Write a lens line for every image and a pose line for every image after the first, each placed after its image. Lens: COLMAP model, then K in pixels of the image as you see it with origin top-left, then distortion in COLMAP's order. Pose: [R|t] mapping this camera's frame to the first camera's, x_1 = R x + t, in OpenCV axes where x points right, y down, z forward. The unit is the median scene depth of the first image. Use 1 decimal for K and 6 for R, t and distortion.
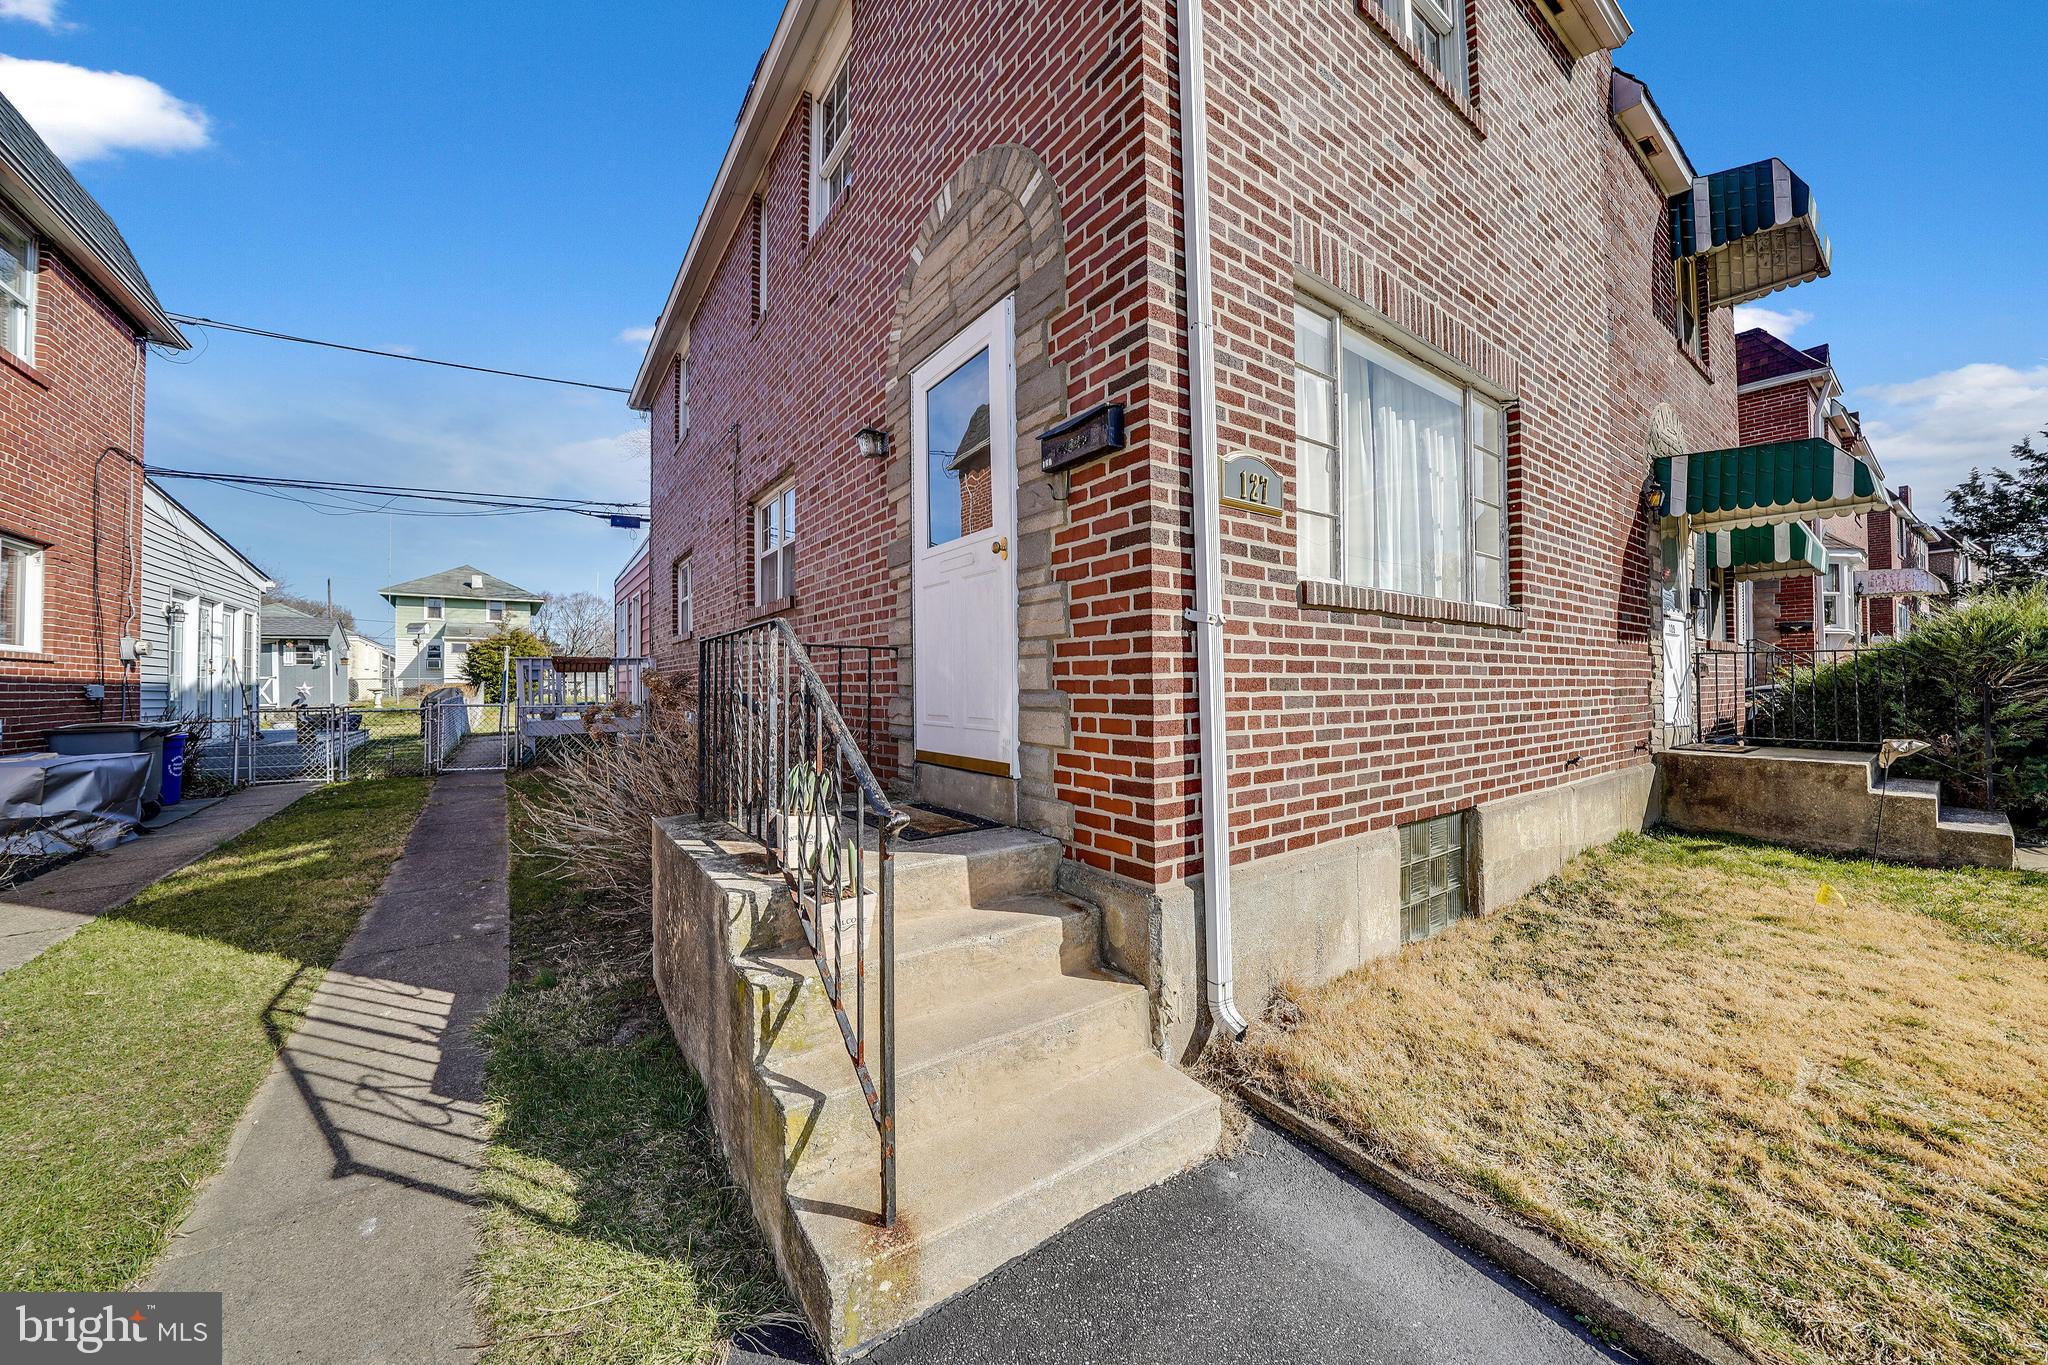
lens RADIAL K [[714.2, 0, 1025.1], [0, 714.2, 682.0], [0, 0, 1]] dist [-0.020828, 0.000180]
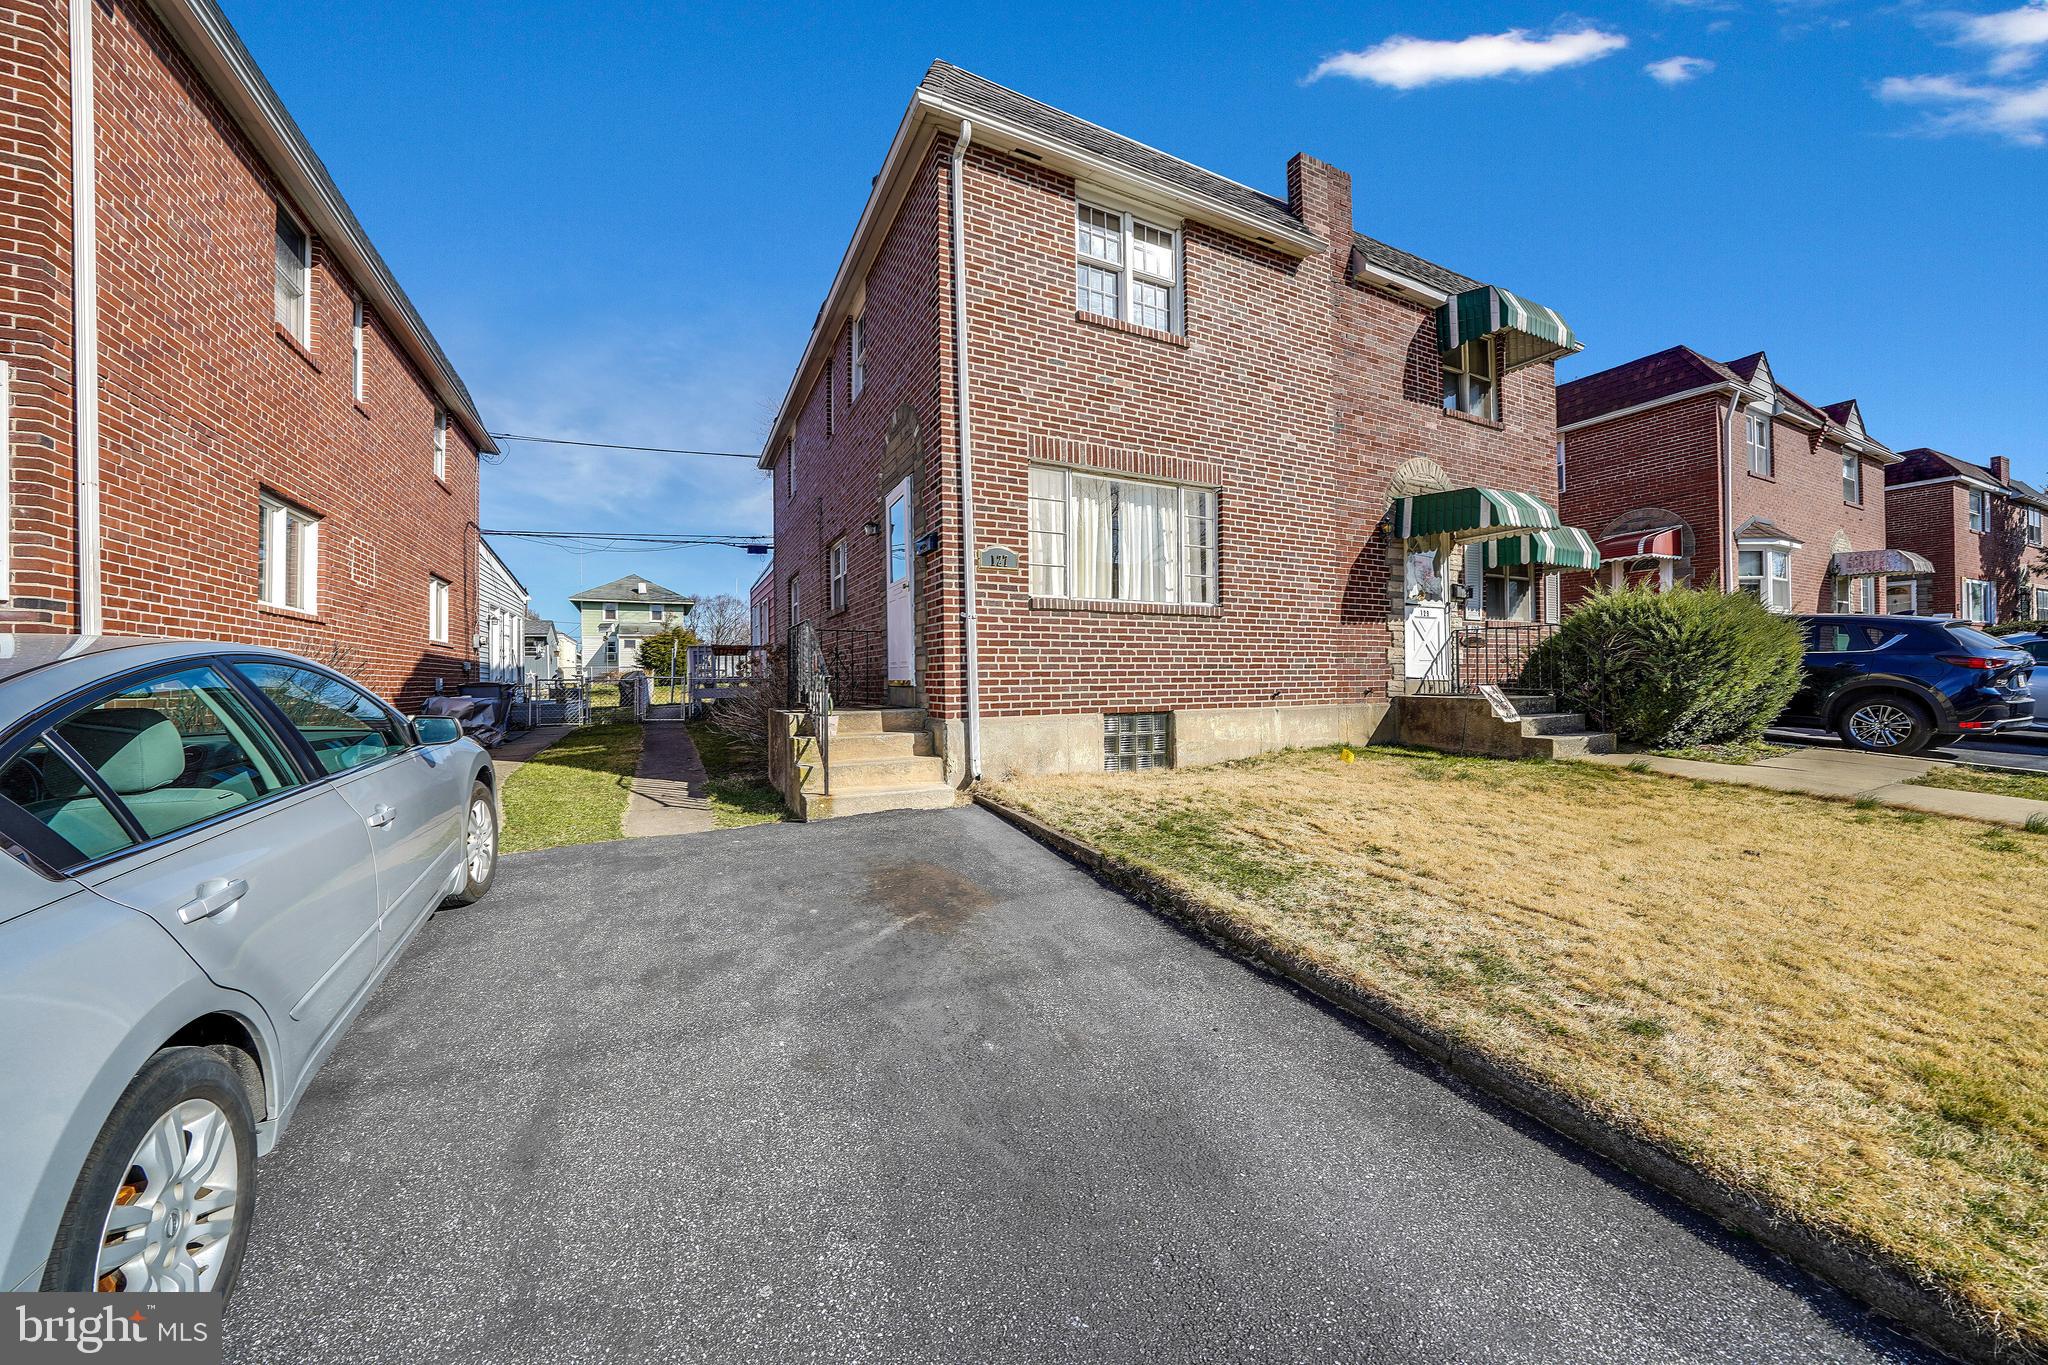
lens RADIAL K [[714.2, 0, 1023.8], [0, 714.2, 680.0], [0, 0, 1]] dist [-0.020828, 0.000180]
pose [[0.987463, -0.003427, -0.157813, 0.390474], [0.004711, 0.999959, 0.007766, 0.054700], [0.157780, -0.008412, 0.987438, -0.679182]]
